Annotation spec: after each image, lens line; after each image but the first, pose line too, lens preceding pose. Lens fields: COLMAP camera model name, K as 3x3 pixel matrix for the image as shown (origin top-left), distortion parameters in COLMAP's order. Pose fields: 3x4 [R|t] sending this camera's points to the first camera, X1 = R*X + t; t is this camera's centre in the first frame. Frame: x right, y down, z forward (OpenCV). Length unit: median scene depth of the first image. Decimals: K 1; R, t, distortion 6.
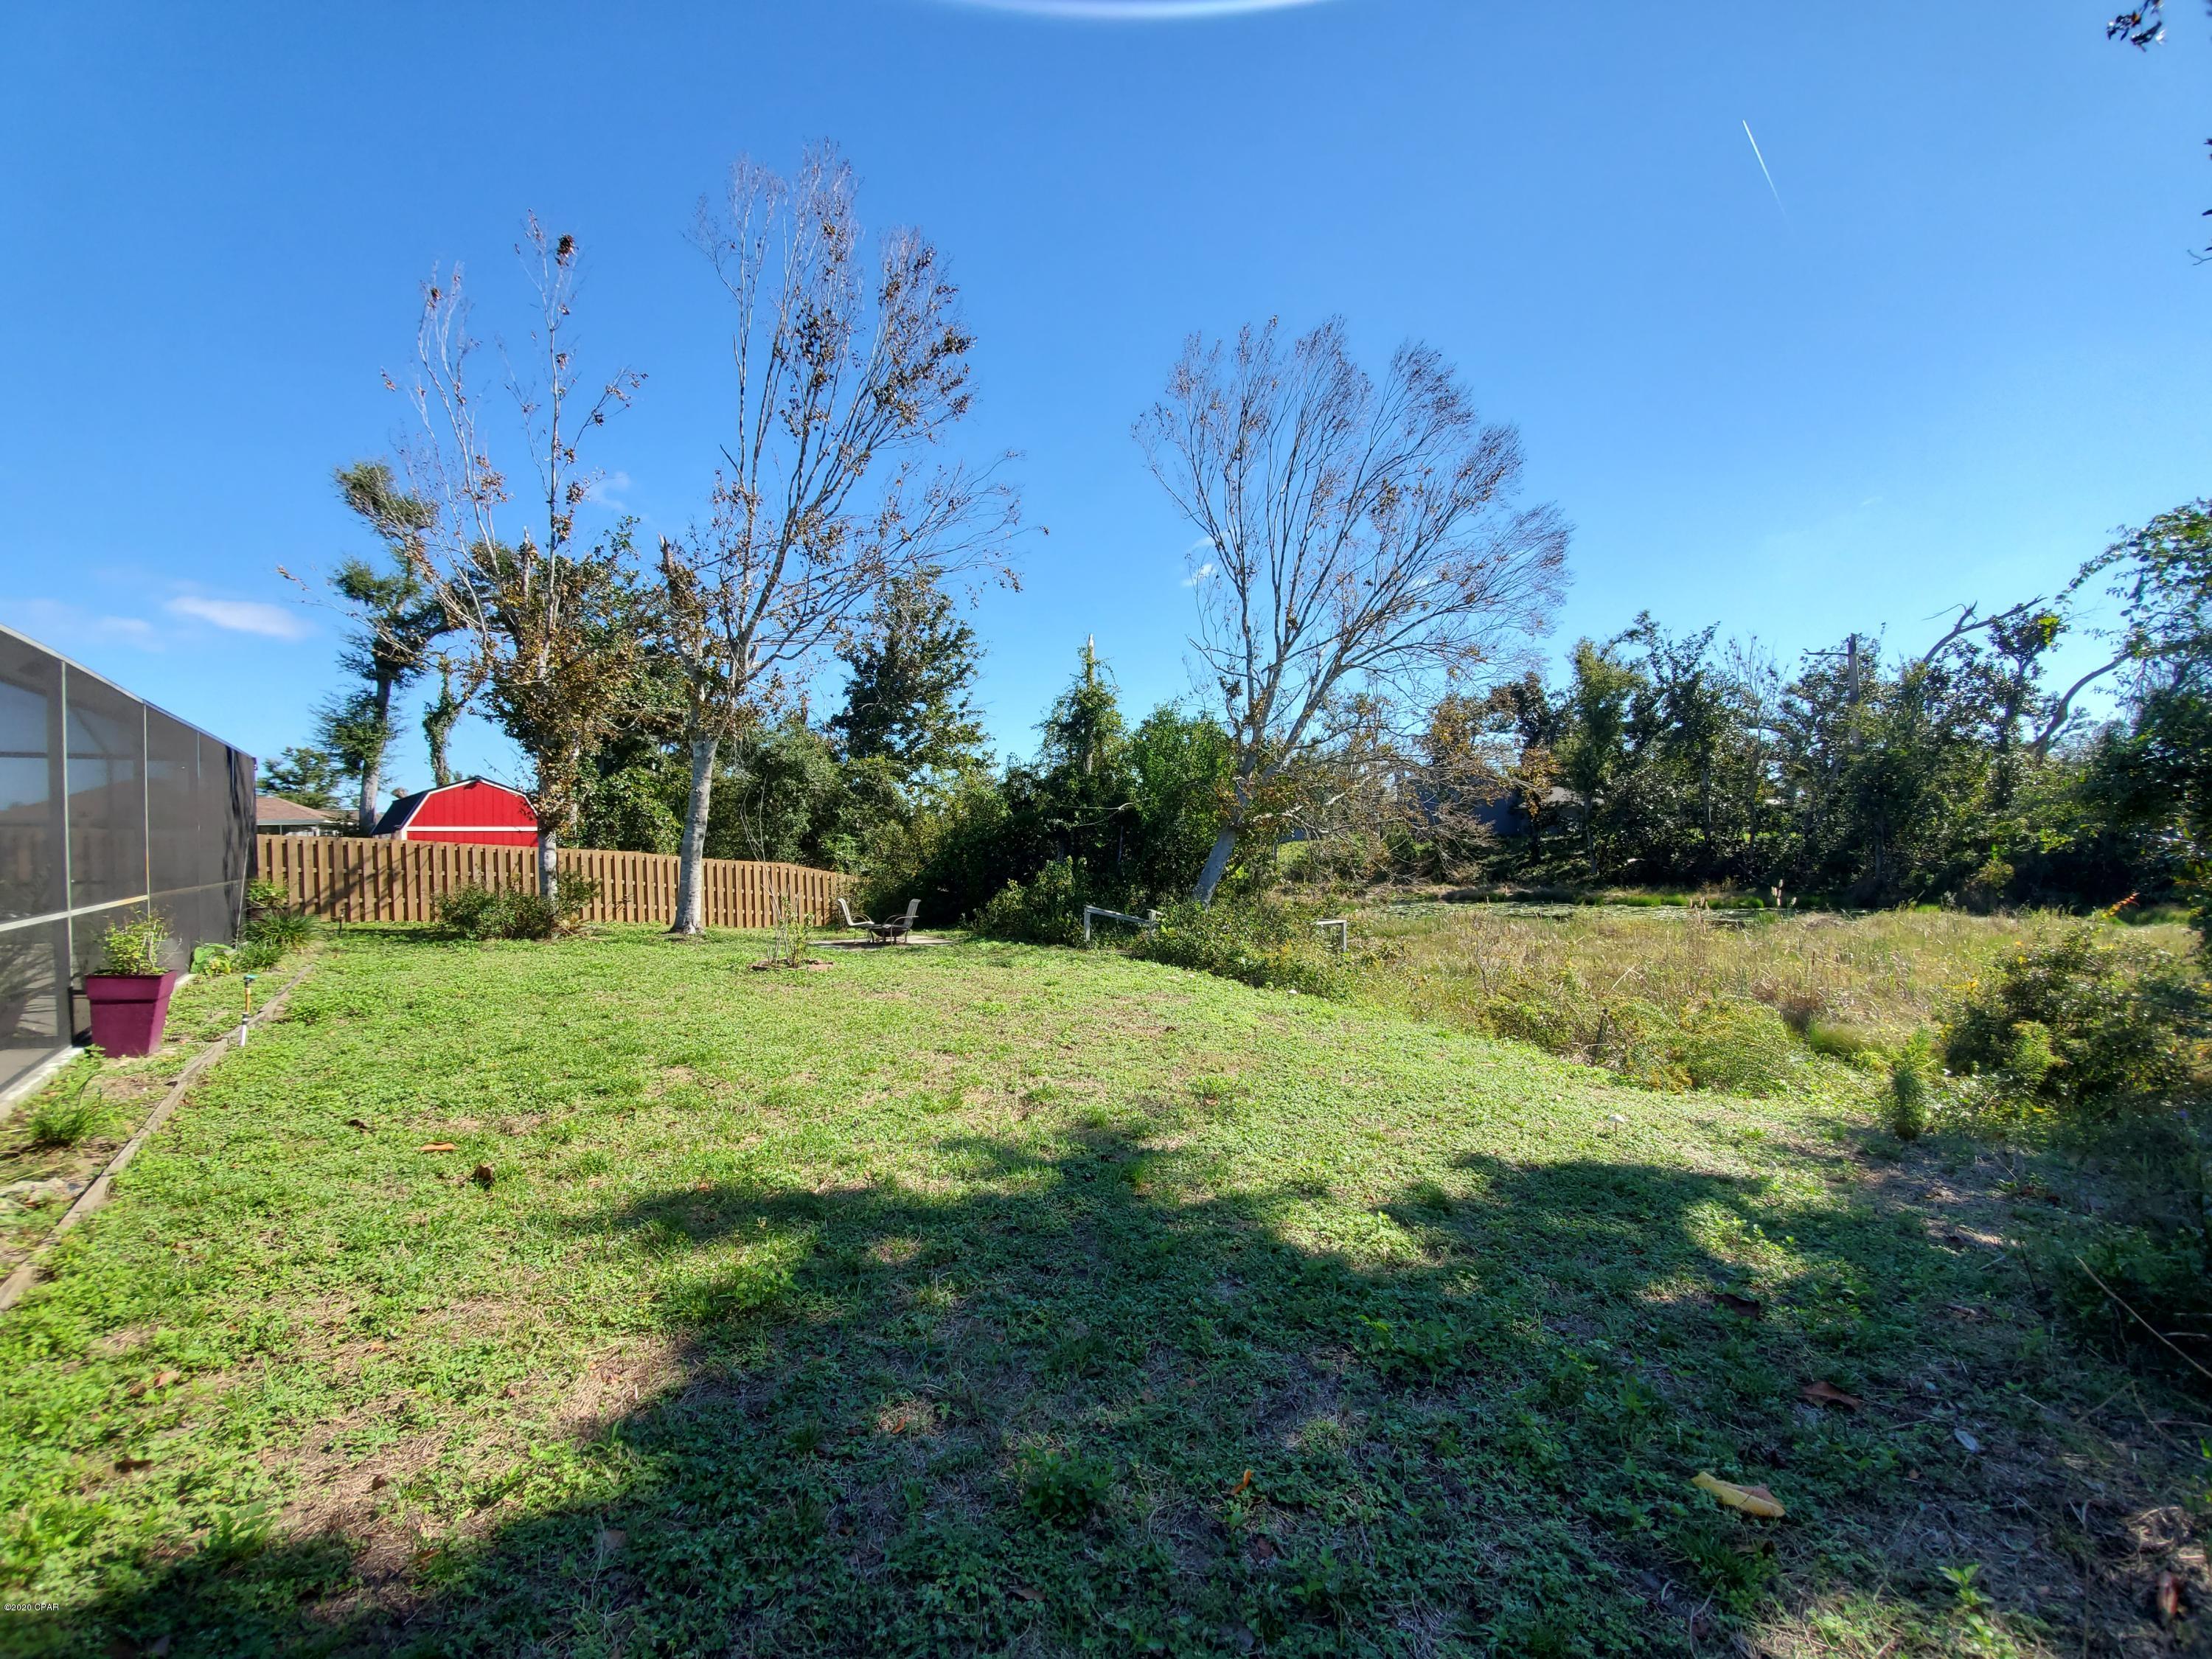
lens RADIAL K [[878.8, 0, 1095.3], [0, 878.8, 846.4], [0, 0, 1]] dist [0.011562, -0.016421]
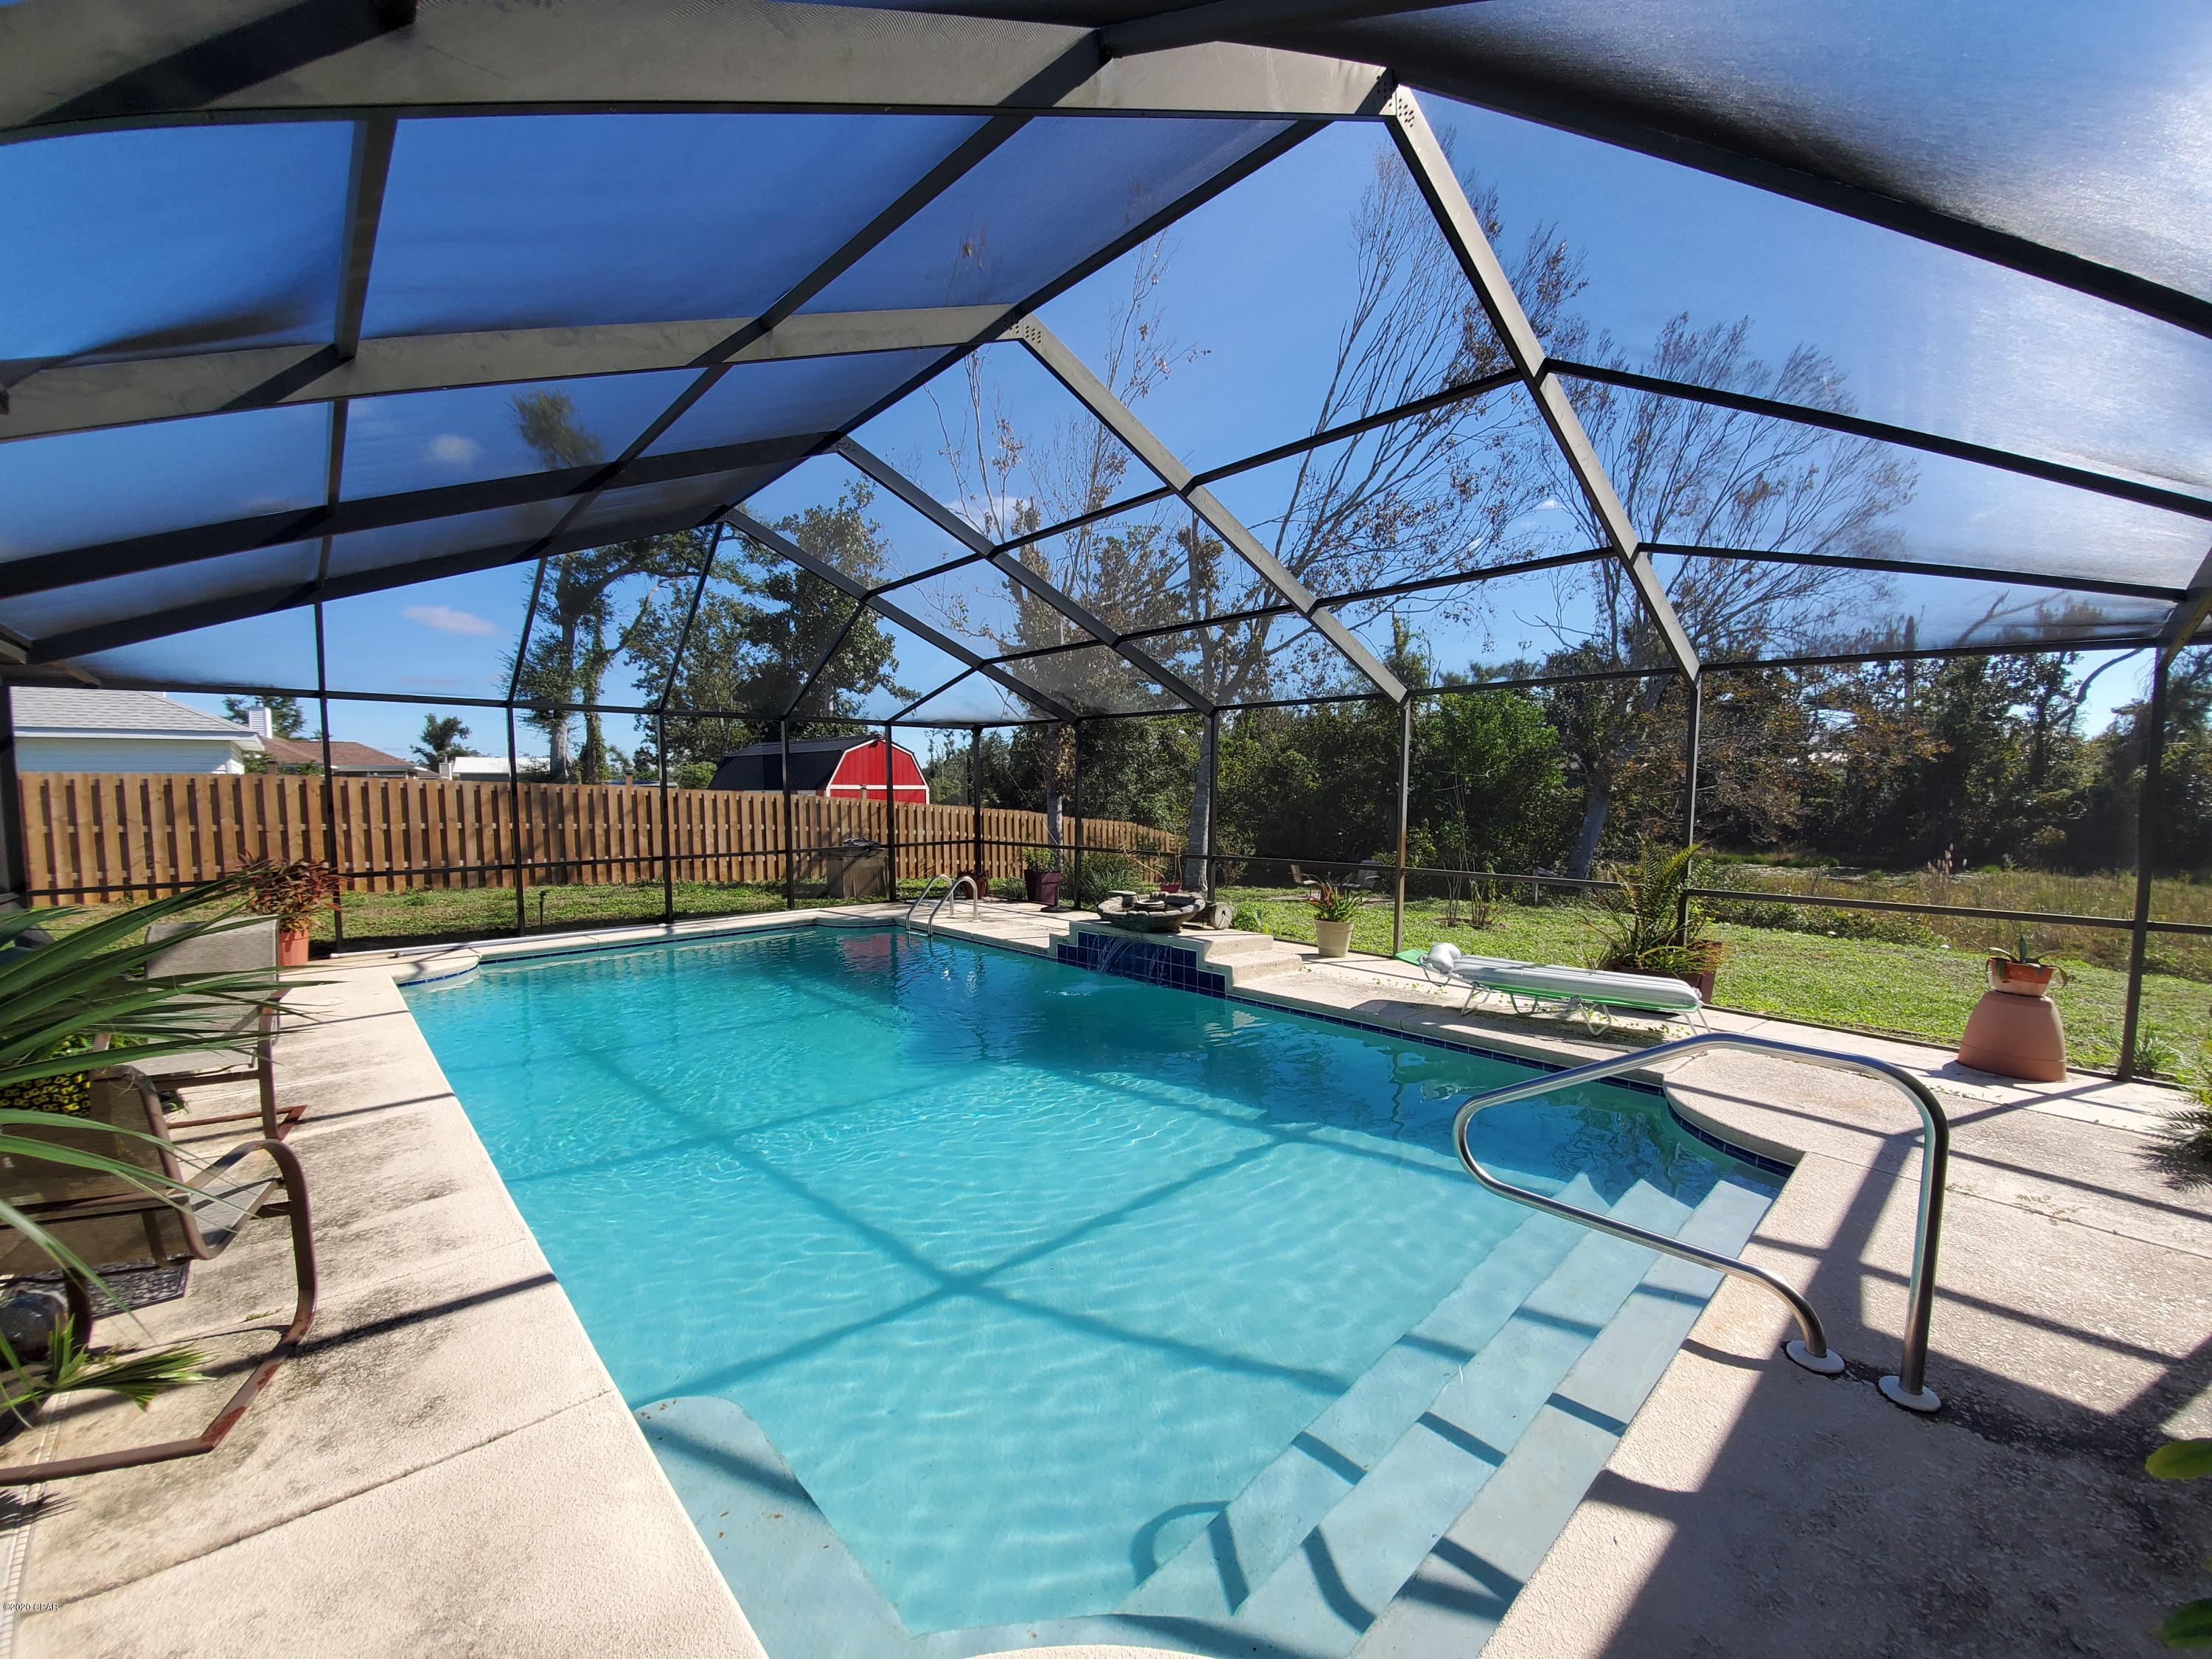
lens RADIAL K [[878.8, 0, 1095.3], [0, 878.8, 846.4], [0, 0, 1]] dist [0.011562, -0.016421]
pose [[0.996934, 0.007435, 0.077898, -0.268742], [-0.011783, 0.998389, 0.055502, -0.005498], [-0.077360, -0.056250, 0.995415, -0.018937]]
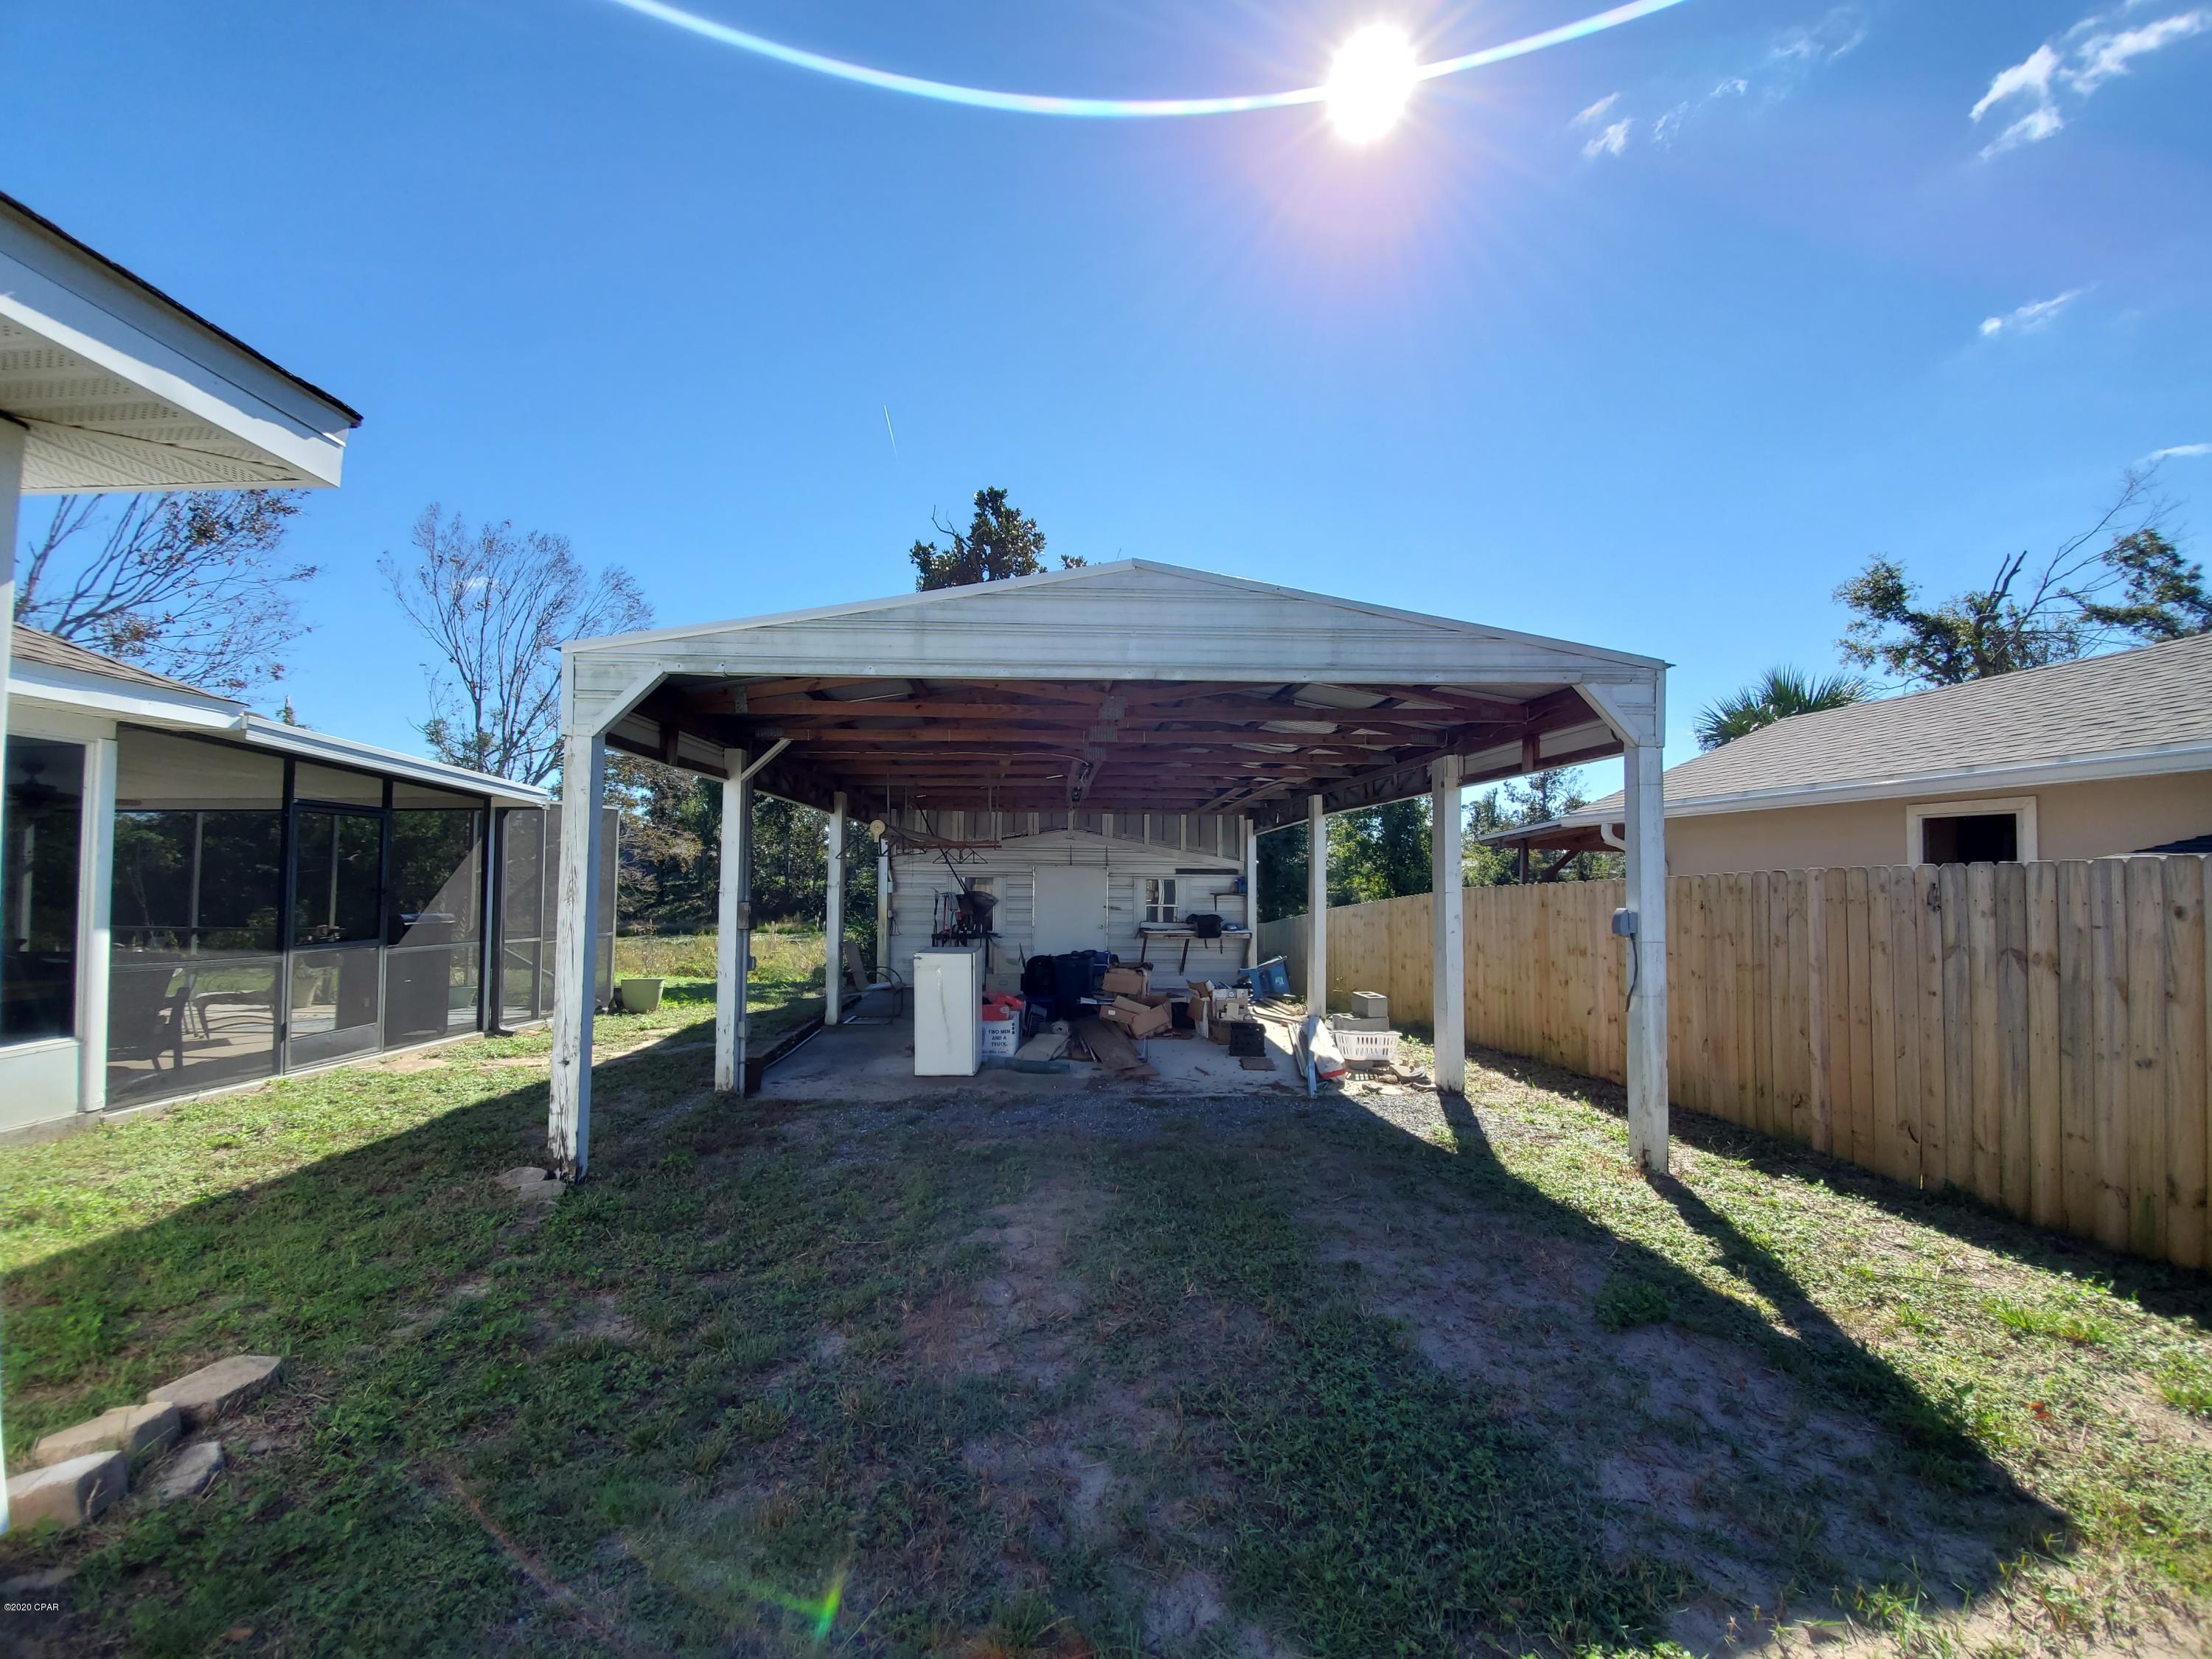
lens RADIAL K [[878.8, 0, 1095.3], [0, 878.8, 846.4], [0, 0, 1]] dist [0.011562, -0.016421]
pose [[0.593798, 0.041316, 0.803553, -0.168542], [-0.003345, 0.998799, -0.048882, -0.003502], [-0.804607, 0.026338, 0.593223, -0.272616]]
